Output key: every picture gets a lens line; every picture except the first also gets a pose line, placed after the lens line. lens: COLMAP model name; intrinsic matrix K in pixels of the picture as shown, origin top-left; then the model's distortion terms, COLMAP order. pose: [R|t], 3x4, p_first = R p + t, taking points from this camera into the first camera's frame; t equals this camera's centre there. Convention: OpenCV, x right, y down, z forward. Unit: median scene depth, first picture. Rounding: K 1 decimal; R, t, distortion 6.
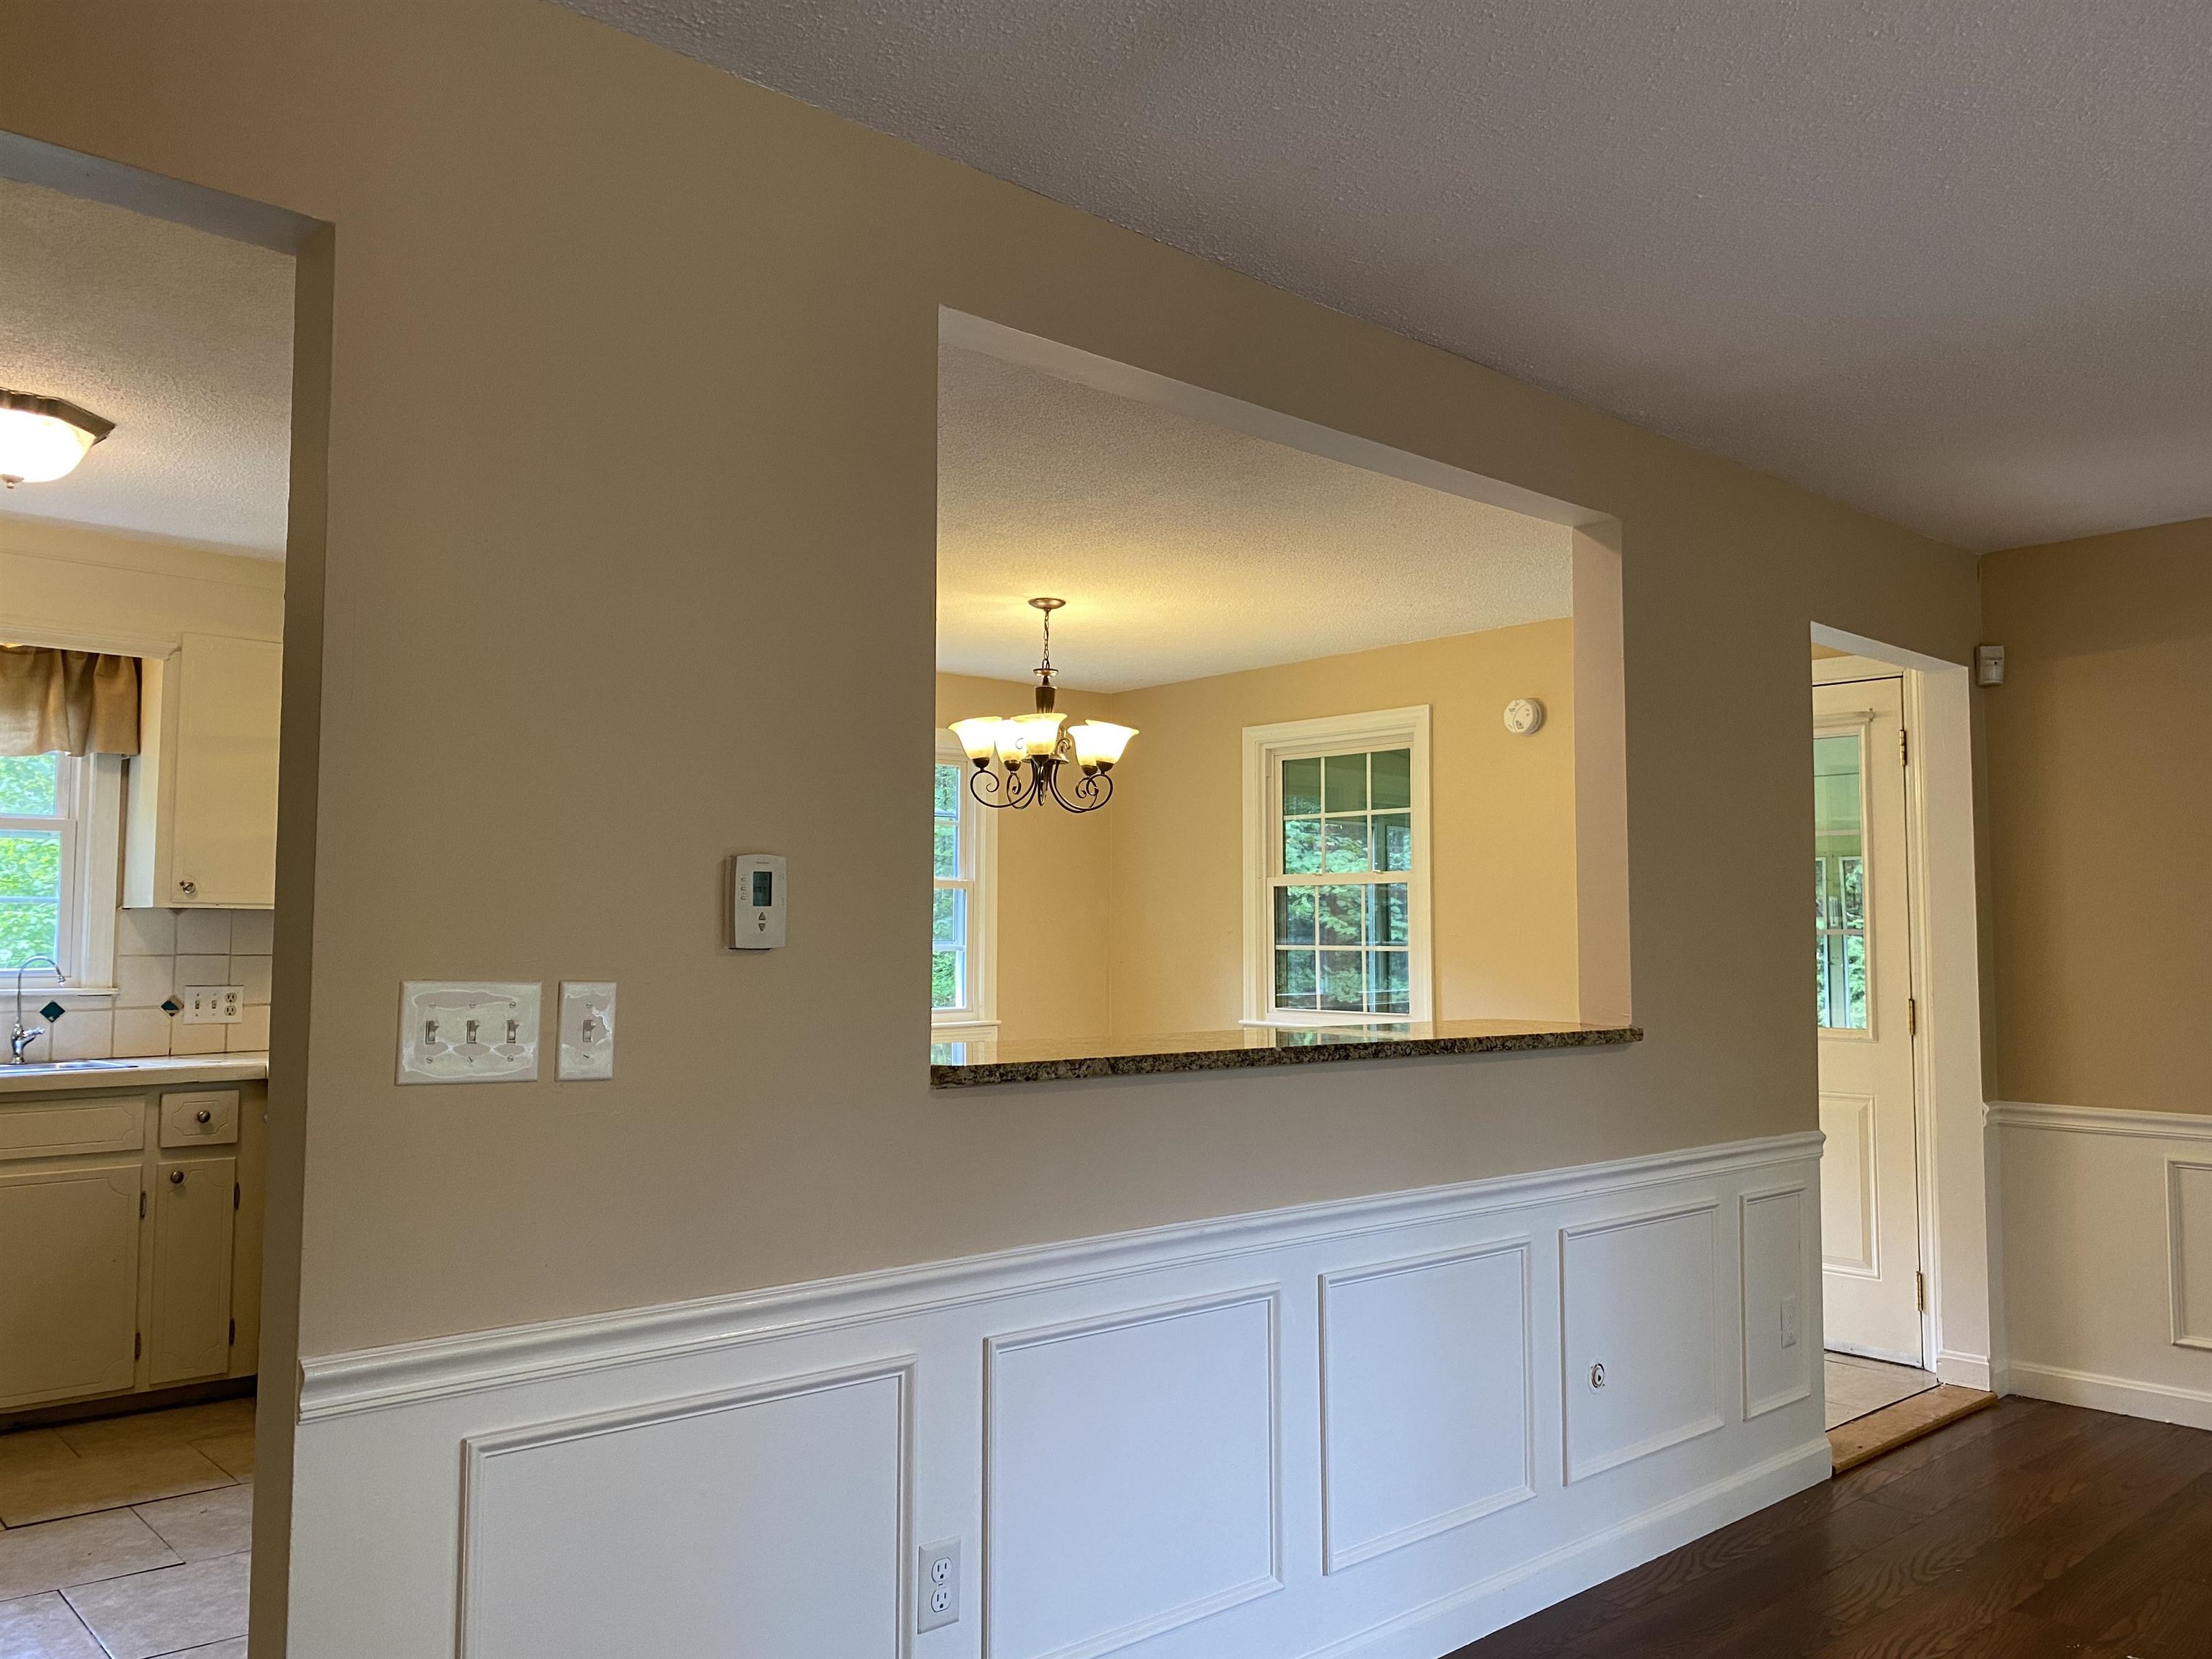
lens RADIAL K [[1698.9, 0, 1106.0], [0, 1698.9, 829.5], [0, 0, 1]] dist [0.046675, -0.002863]
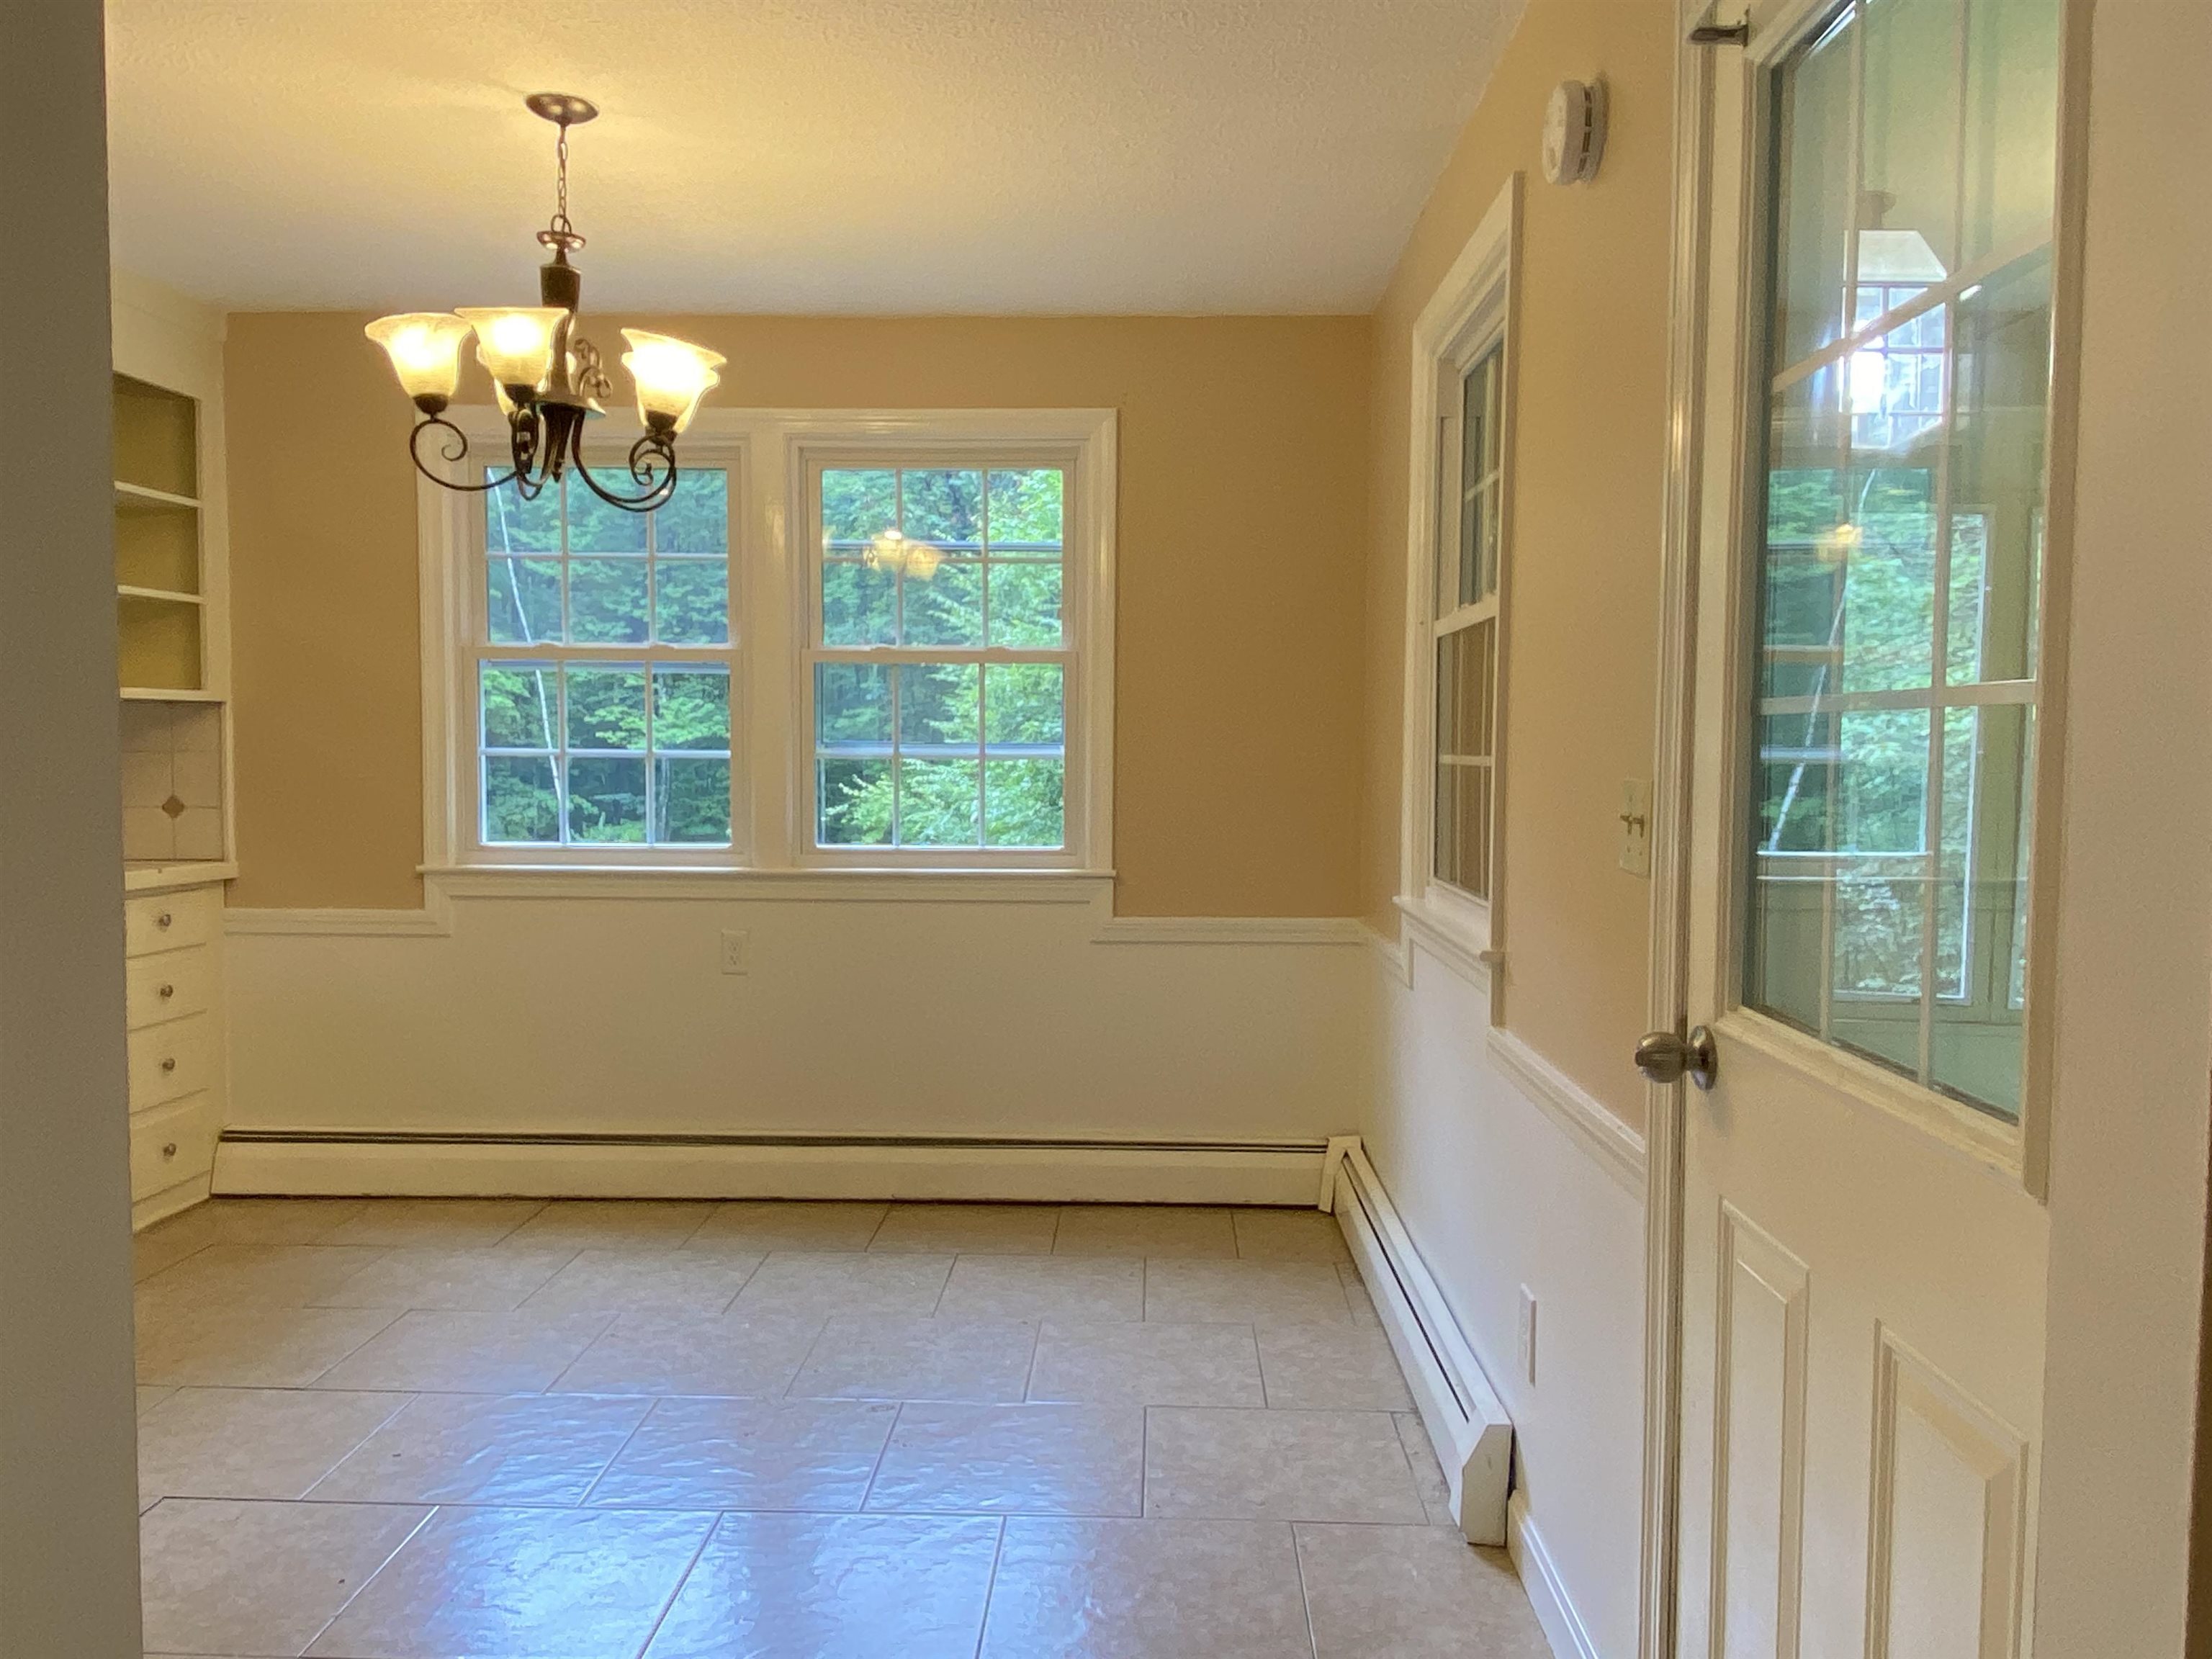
lens RADIAL K [[1664.6, 0, 1106.0], [0, 1664.6, 829.5], [0, 0, 1]] dist [0.043998, -0.002014]
pose [[0.712310, 0.039414, -0.700757, 0.404945], [0.038854, 0.994677, 0.095440, 0.042458], [0.700789, -0.095210, 0.706987, 0.625550]]
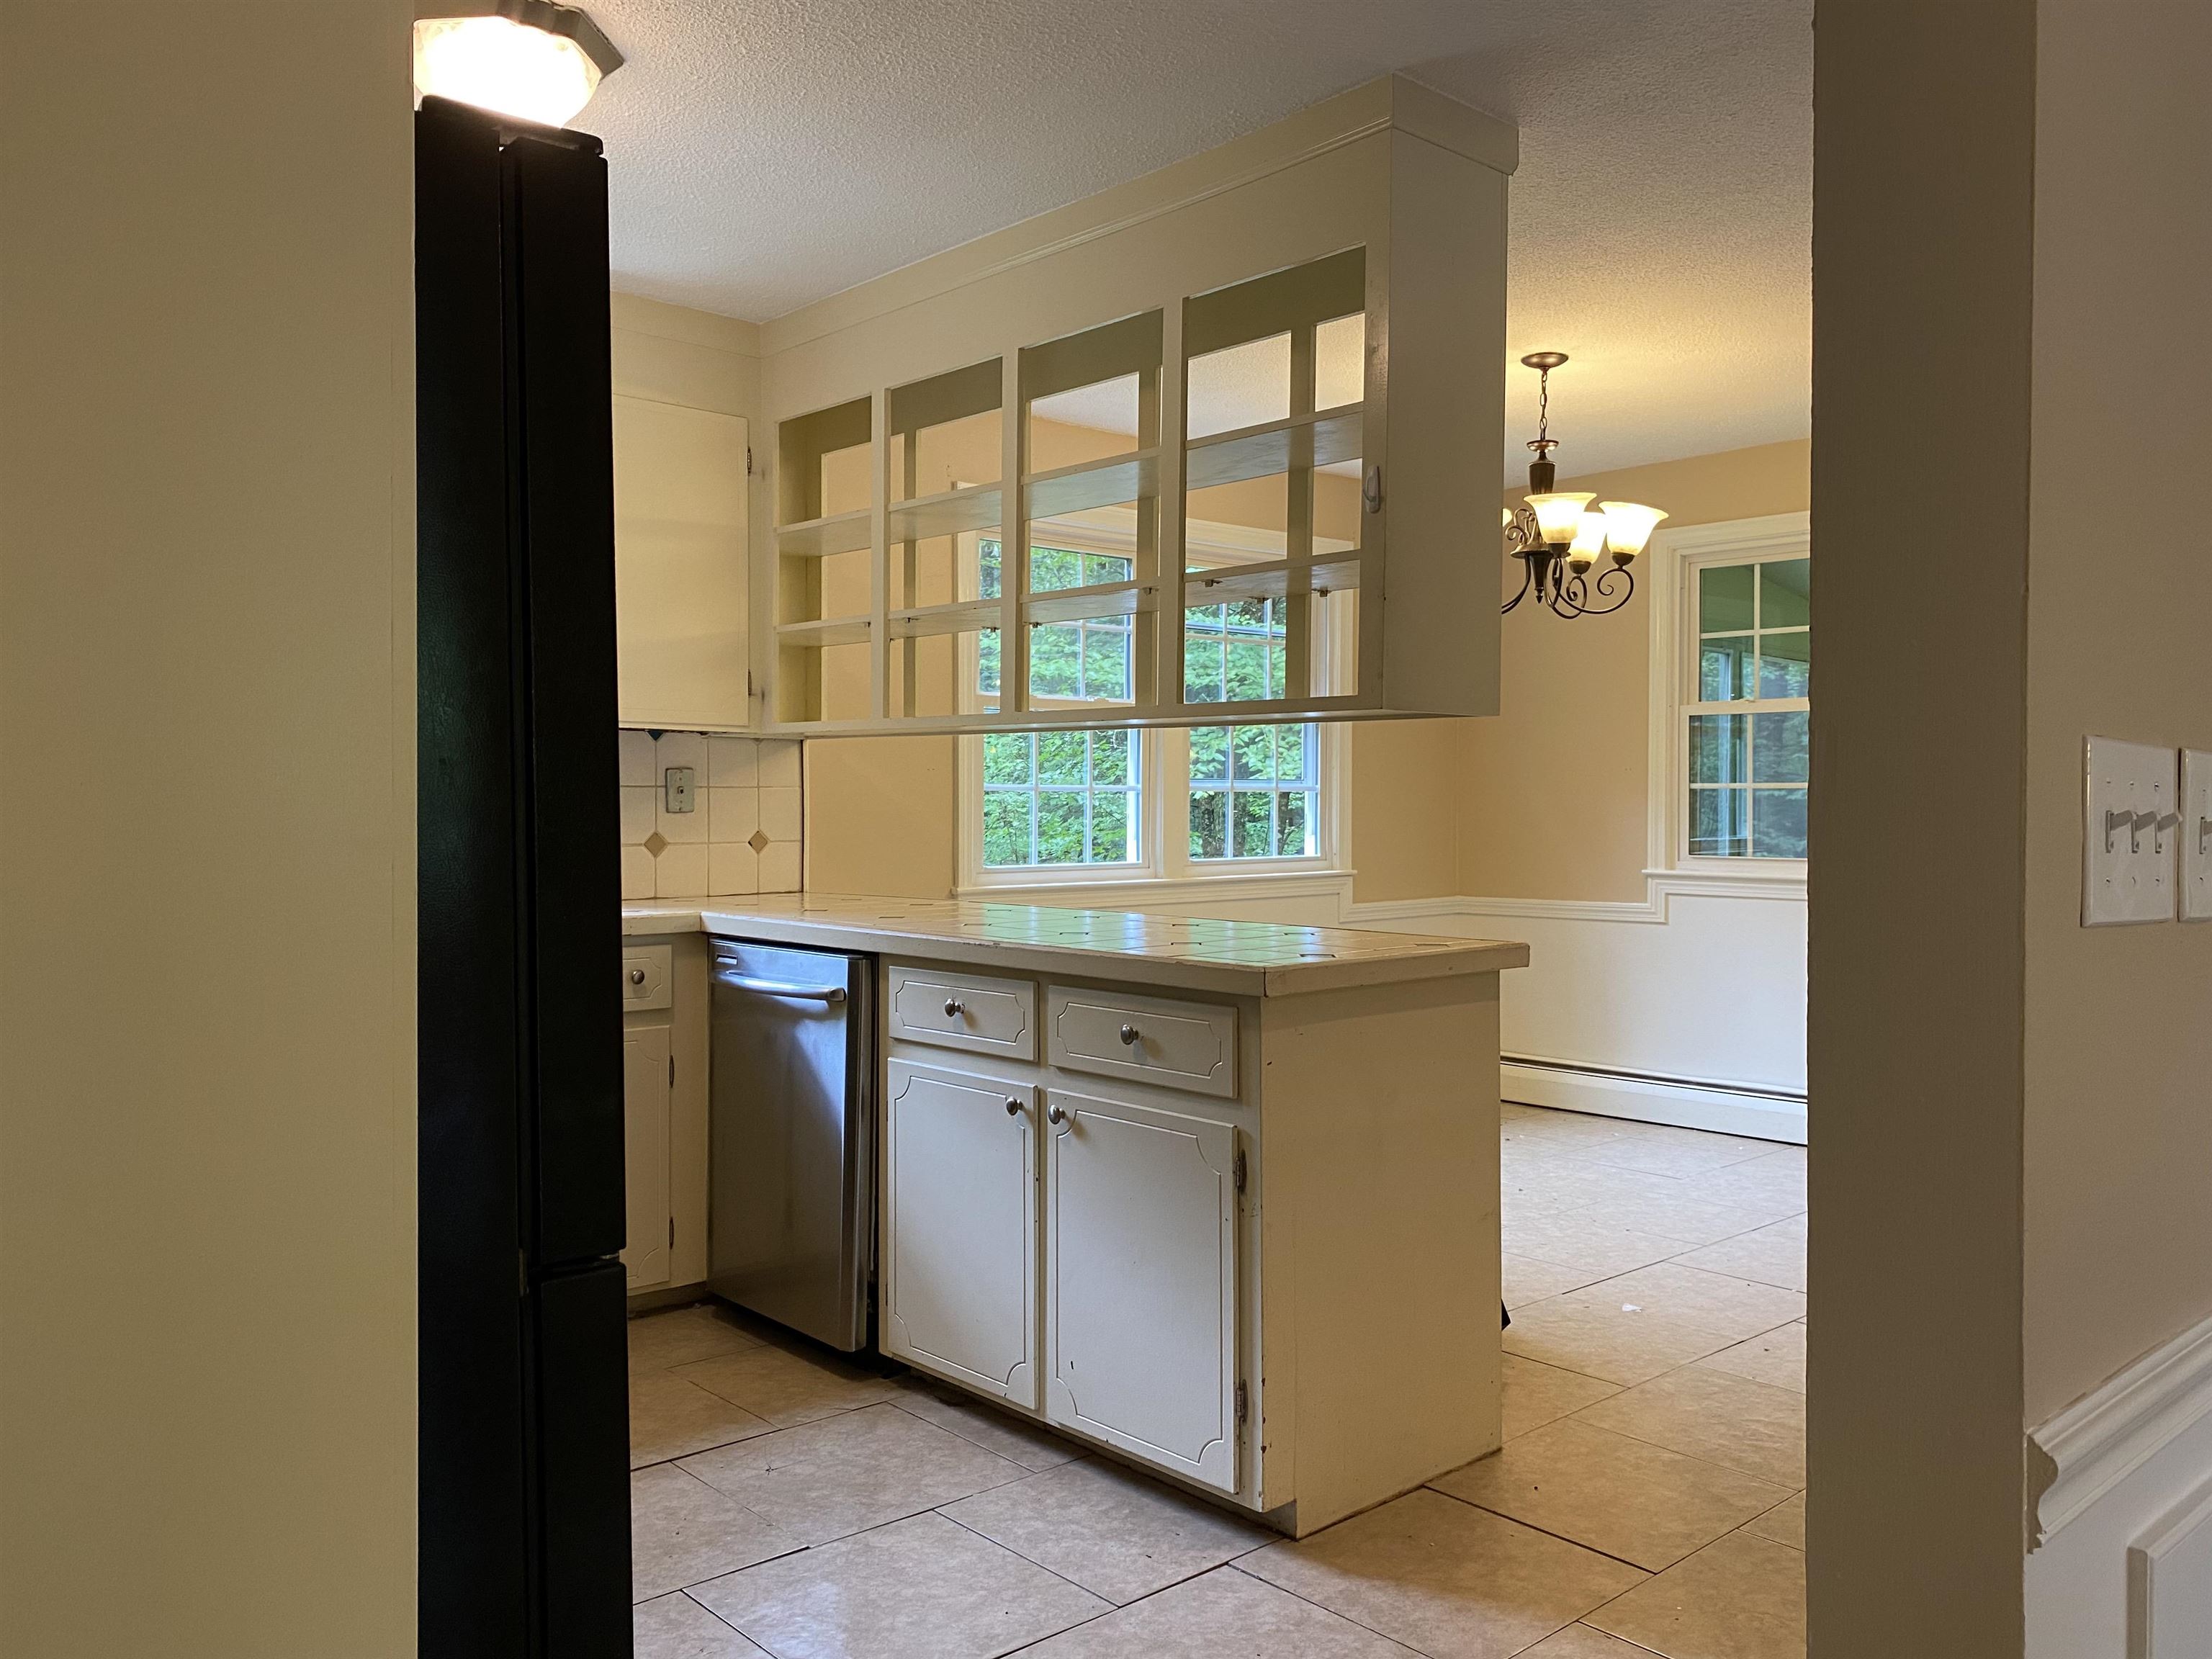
lens RADIAL K [[1707.0, 0, 1108.6], [0, 1707.0, 812.4], [0, 0, 1]] dist [0.108335, -0.000757]
pose [[0.999980, -0.001794, -0.006036, -0.207554], [0.002218, 0.997470, 0.071058, 0.021265], [0.005894, -0.071070, 0.997454, 0.130182]]
